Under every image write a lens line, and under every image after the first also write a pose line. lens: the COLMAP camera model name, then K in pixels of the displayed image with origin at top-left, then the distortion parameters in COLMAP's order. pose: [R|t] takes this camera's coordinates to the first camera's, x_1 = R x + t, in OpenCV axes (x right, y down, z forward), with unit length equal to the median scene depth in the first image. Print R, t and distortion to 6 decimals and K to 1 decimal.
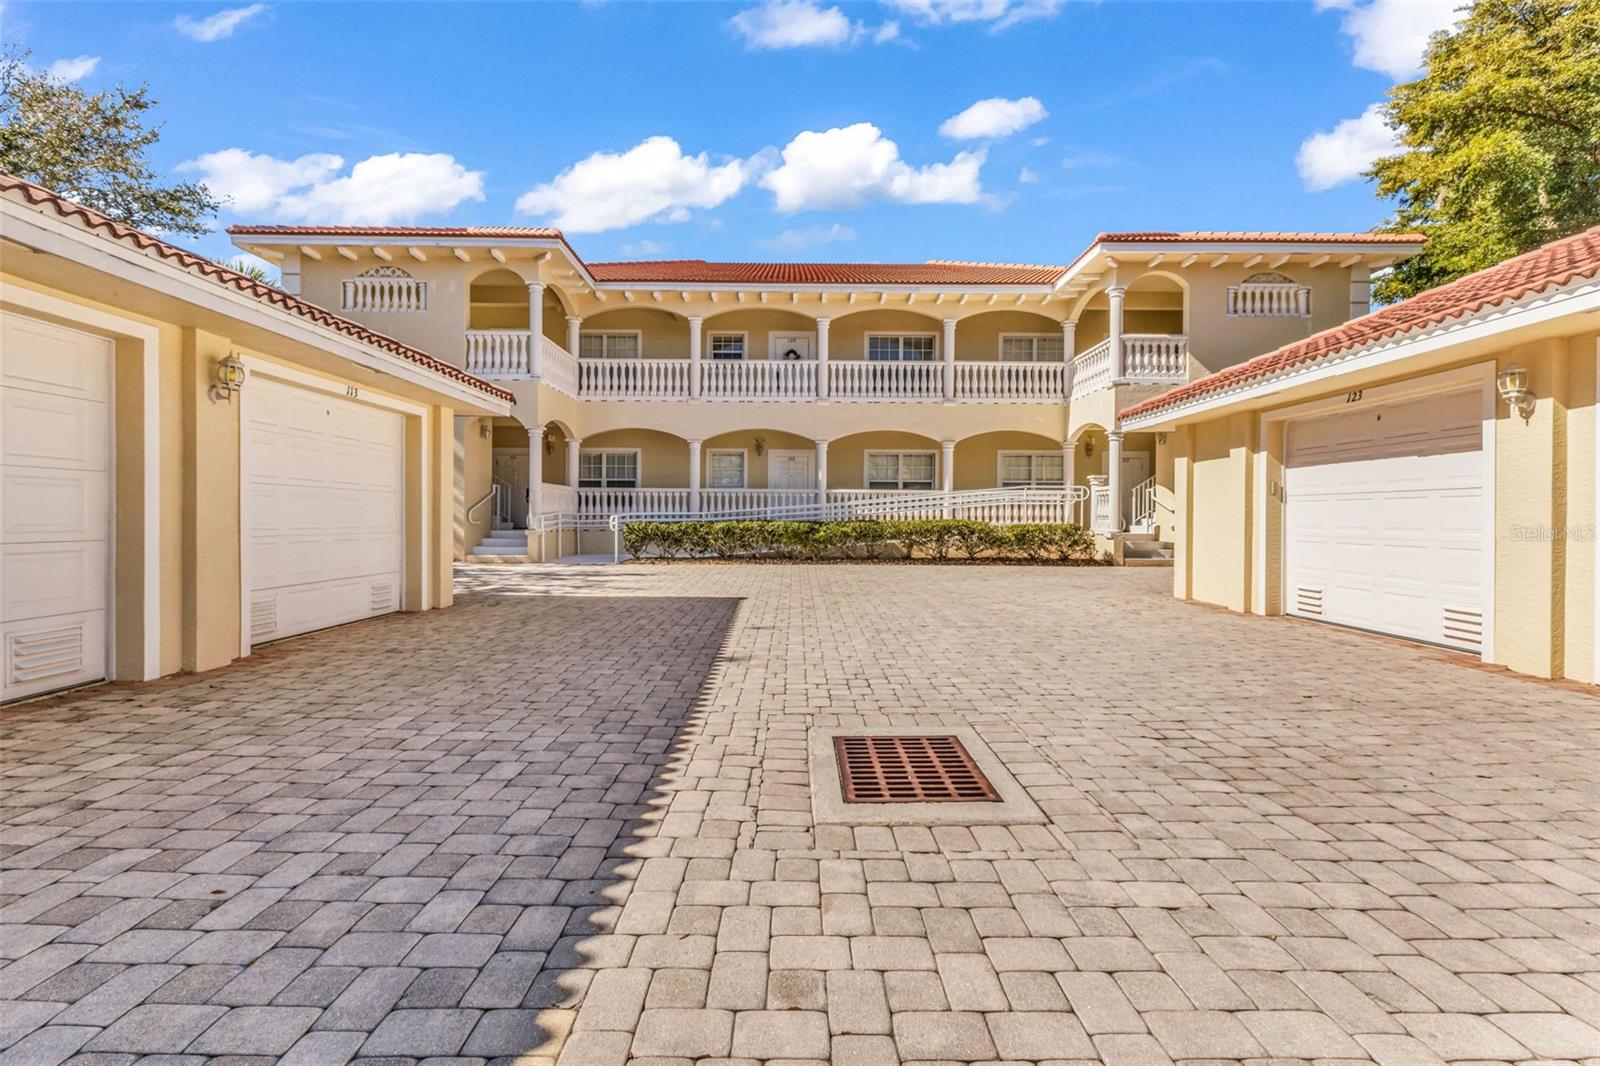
lens RADIAL K [[694.0, 0, 803.0], [0, 694.0, 522.7], [0, 0, 1]] dist [0.012836, -0.000141]
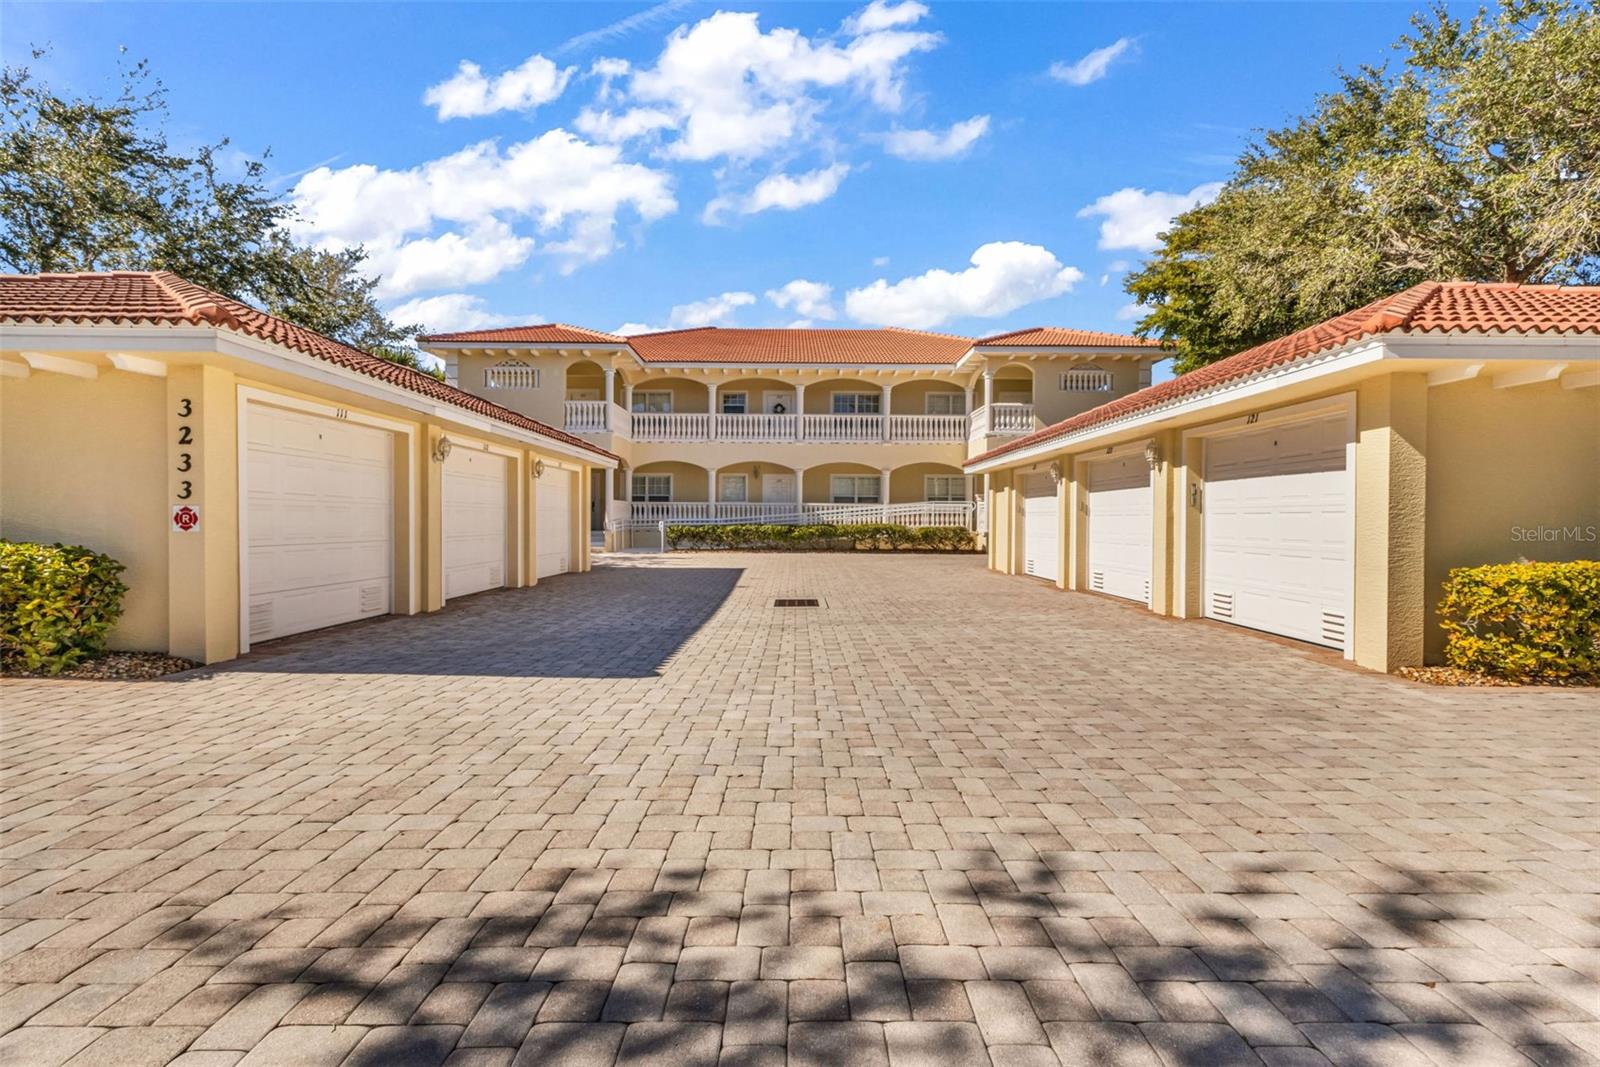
lens RADIAL K [[708.0, 0, 813.9], [0, 708.0, 544.1], [0, 0, 1]] dist [0.010143, -0.000417]
pose [[0.999952, 0.000092, 0.009812, 0.044644], [-0.000358, 0.999631, 0.027159, -0.002115], [-0.009806, -0.027161, 0.999583, -0.501919]]
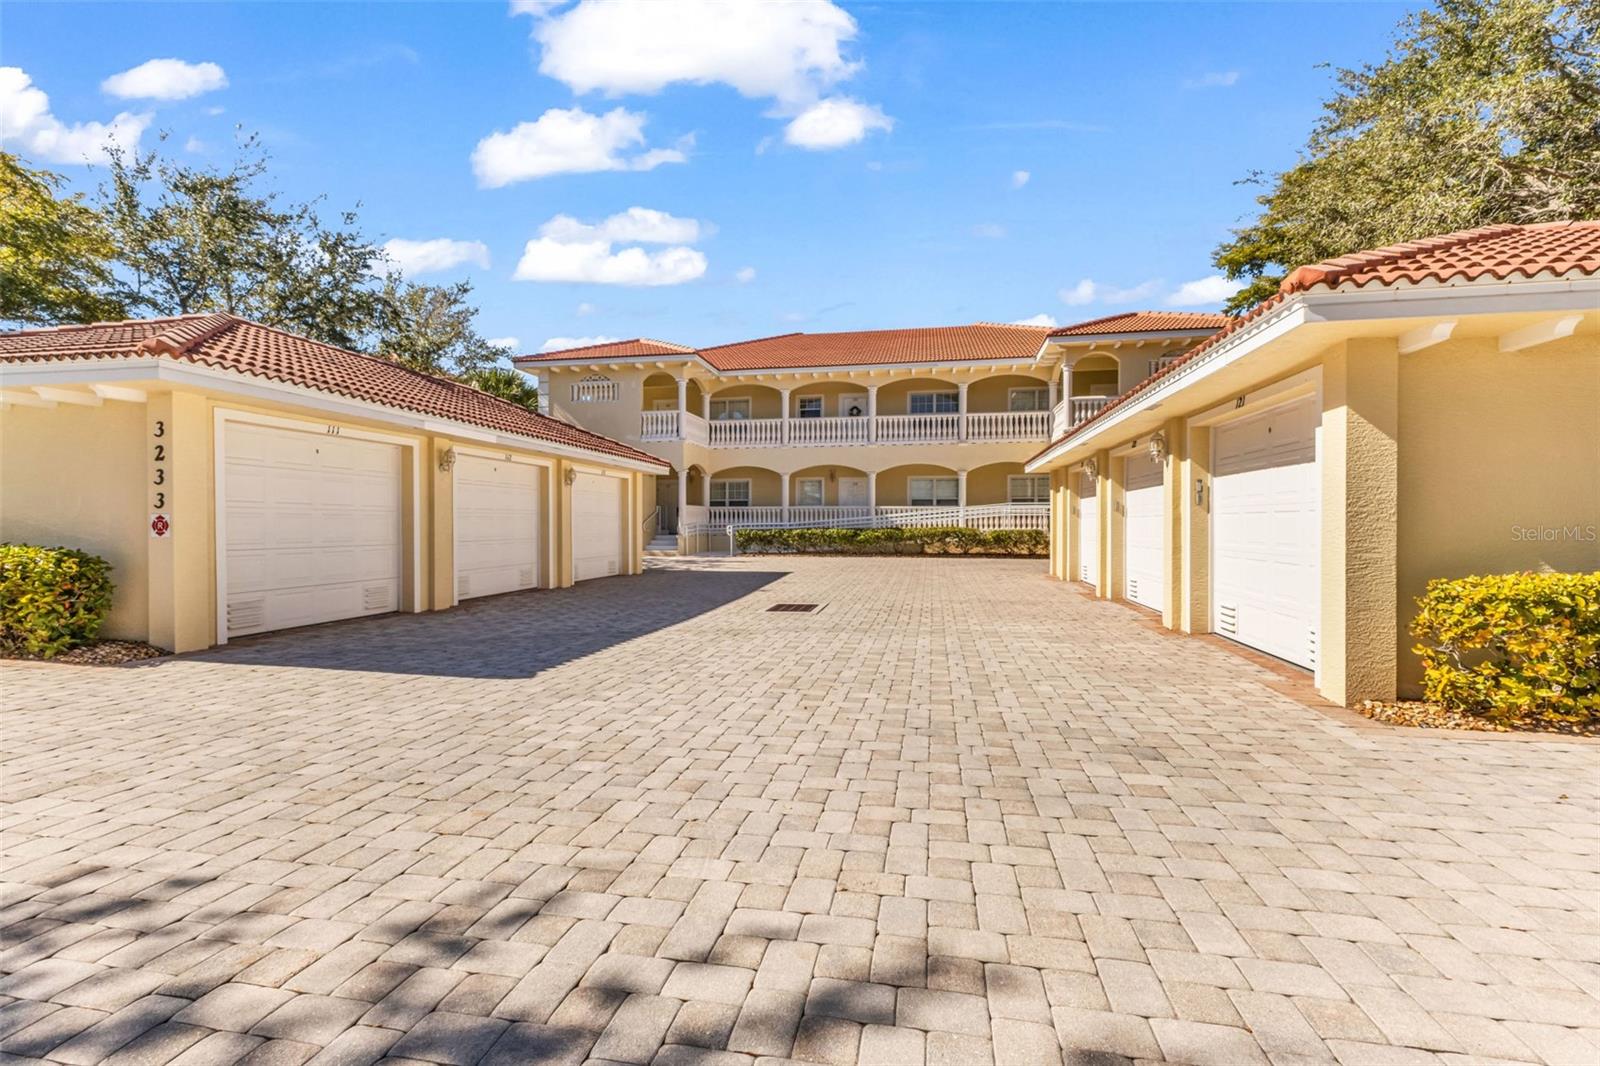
lens RADIAL K [[708.0, 0, 813.9], [0, 708.0, 543.6], [0, 0, 1]] dist [0.010143, -0.000417]
pose [[0.982566, -0.000204, -0.185912, 0.186147], [0.004111, 0.999779, 0.020631, -0.001604], [0.185867, -0.021036, 0.982350, -0.472671]]
